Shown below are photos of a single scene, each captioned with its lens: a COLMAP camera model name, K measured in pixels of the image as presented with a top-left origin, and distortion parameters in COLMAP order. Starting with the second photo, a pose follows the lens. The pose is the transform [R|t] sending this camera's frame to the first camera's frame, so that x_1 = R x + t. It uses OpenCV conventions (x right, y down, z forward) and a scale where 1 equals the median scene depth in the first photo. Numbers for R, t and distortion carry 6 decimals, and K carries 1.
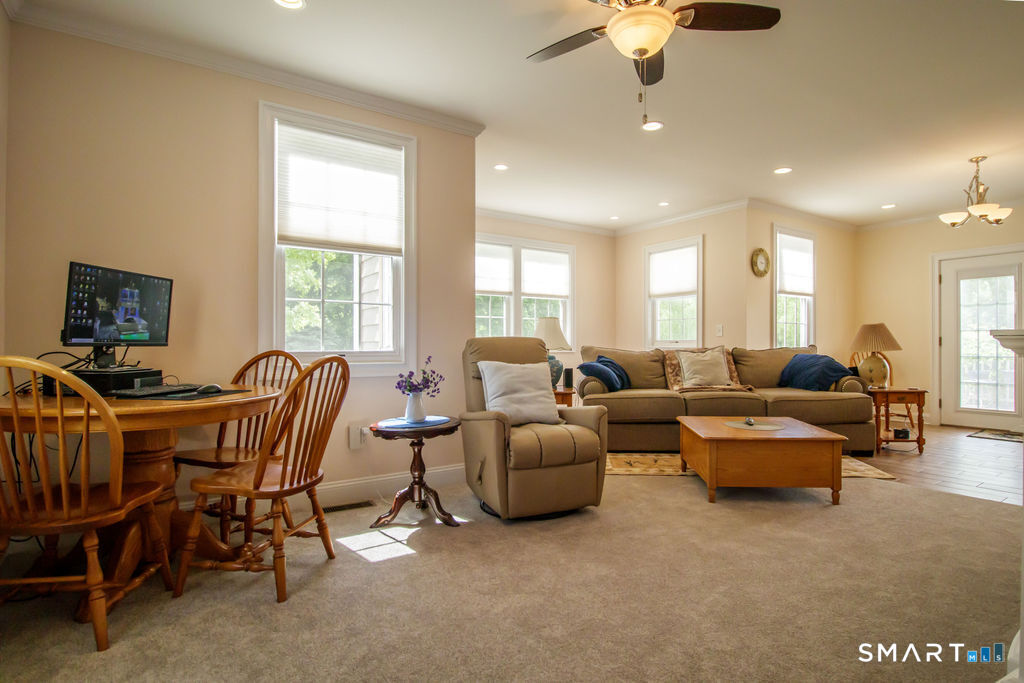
lens RADIAL K [[518.4, 0, 512.0], [0, 518.4, 341.5], [0, 0, 1]] dist [0.000568, 0.000213]
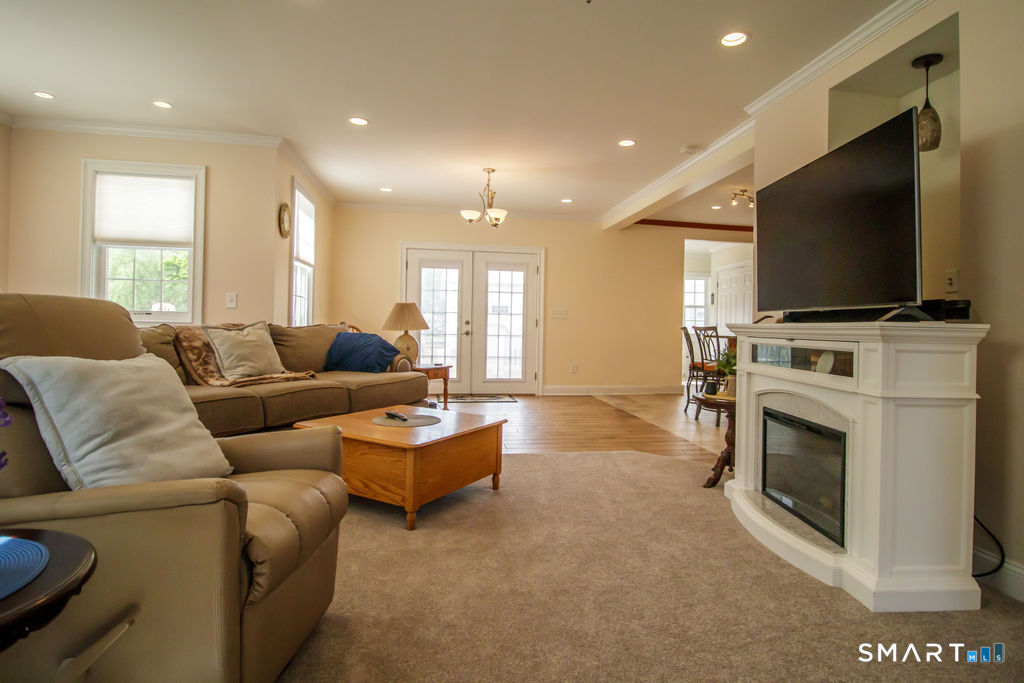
lens RADIAL K [[548.3, 0, 514.2], [0, 548.3, 328.4], [0, 0, 1]] dist [-0.001269, -0.000558]
pose [[0.400425, 0.005422, 0.916313, -0.209783], [-0.029115, 0.999553, 0.006809, 0.002471], [-0.915867, -0.029405, 0.400404, 0.384817]]
